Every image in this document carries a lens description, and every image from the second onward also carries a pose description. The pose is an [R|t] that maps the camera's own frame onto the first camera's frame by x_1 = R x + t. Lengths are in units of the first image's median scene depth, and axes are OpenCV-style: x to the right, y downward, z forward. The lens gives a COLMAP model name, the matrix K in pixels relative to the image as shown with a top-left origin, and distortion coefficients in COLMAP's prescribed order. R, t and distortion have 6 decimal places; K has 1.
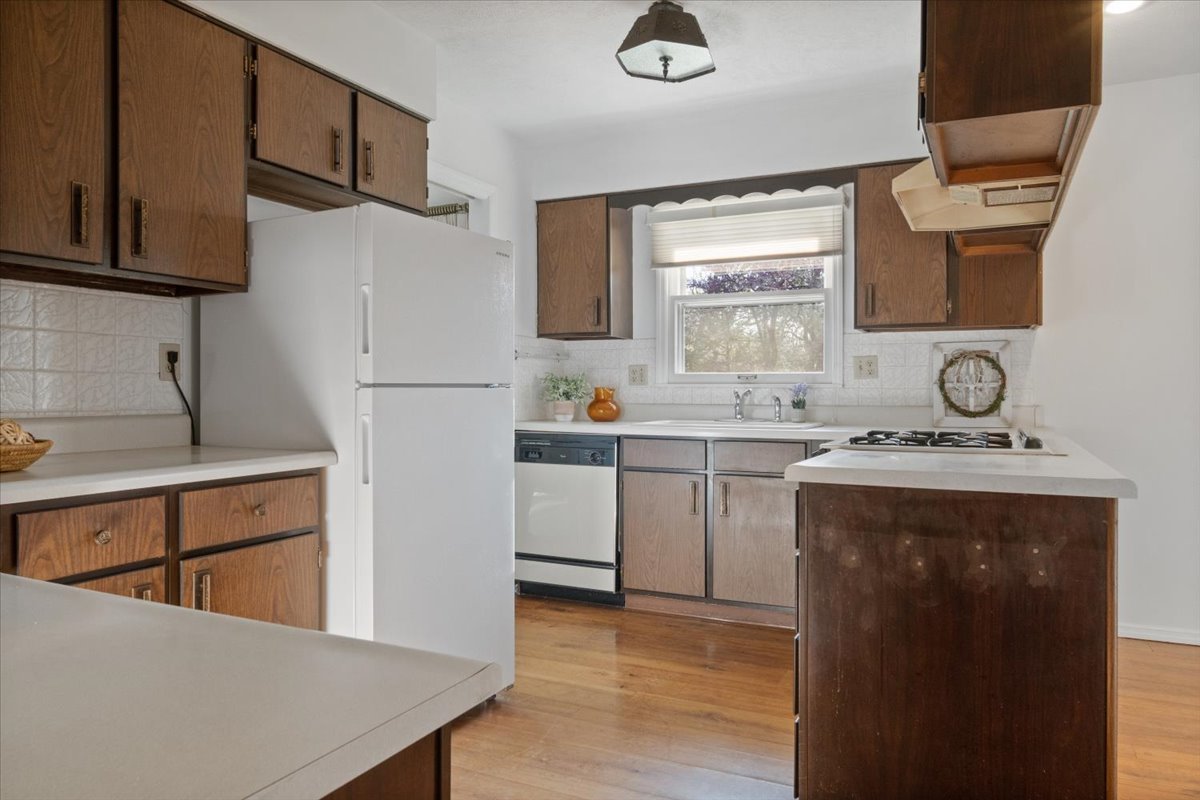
lens RADIAL K [[794.4, 0, 601.9], [0, 794.4, 394.3], [0, 0, 1]] dist [-0.015831, -0.005852]
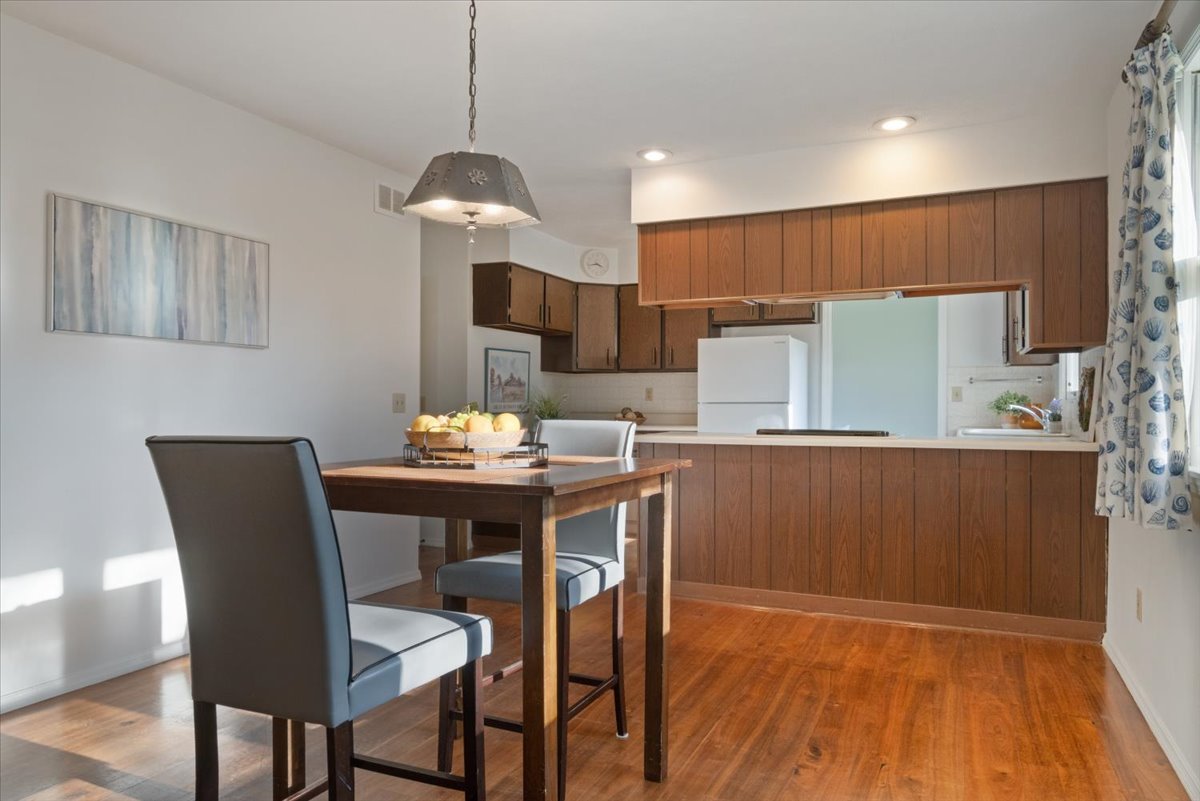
lens RADIAL K [[794.4, 0, 594.8], [0, 794.4, 401.2], [0, 0, 1]] dist [-0.015831, -0.005852]
pose [[0.025095, -0.003978, -0.999677, 1.508726], [-0.005366, 0.999977, -0.004114, -0.003093], [0.999671, 0.005468, 0.025073, 0.329339]]
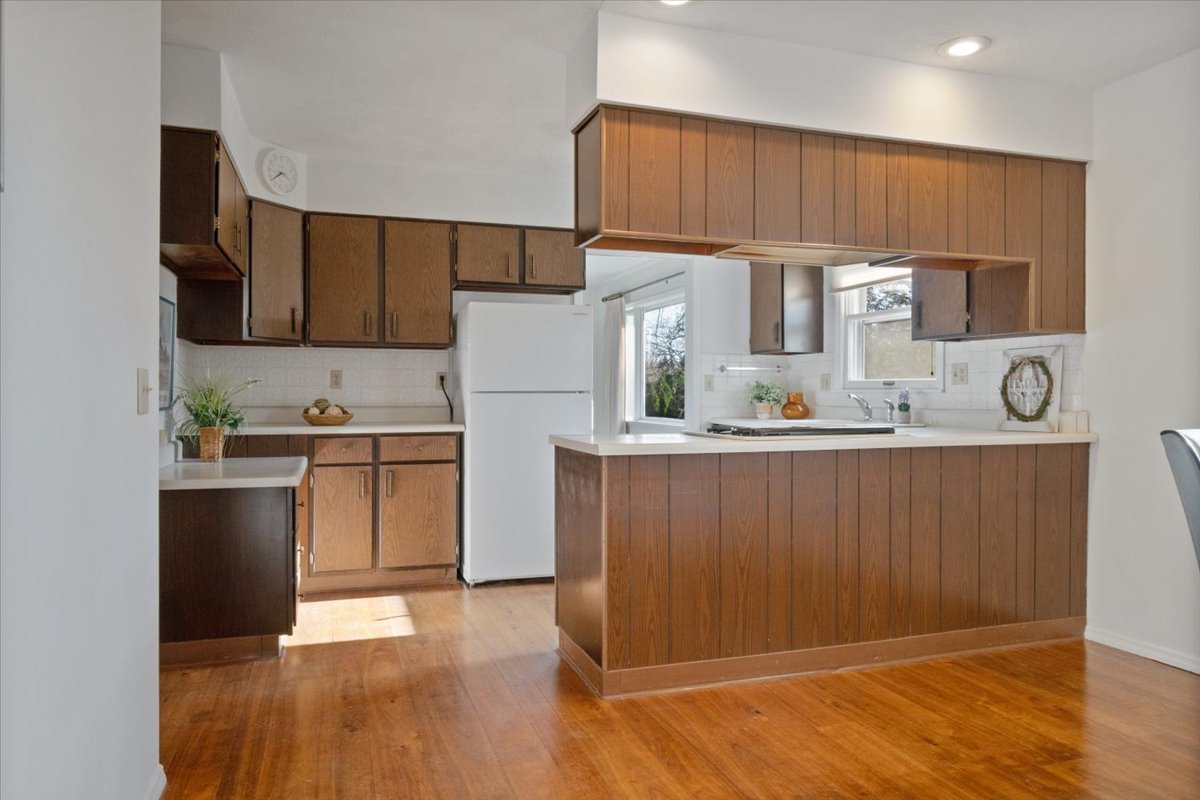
lens RADIAL K [[794.4, 0, 599.5], [0, 794.4, 402.3], [0, 0, 1]] dist [-0.015831, -0.005852]
pose [[0.697817, 0.008405, -0.716227, 0.826646], [-0.004187, 0.999962, 0.007655, -0.001786], [0.716264, -0.002343, 0.697825, -0.106161]]
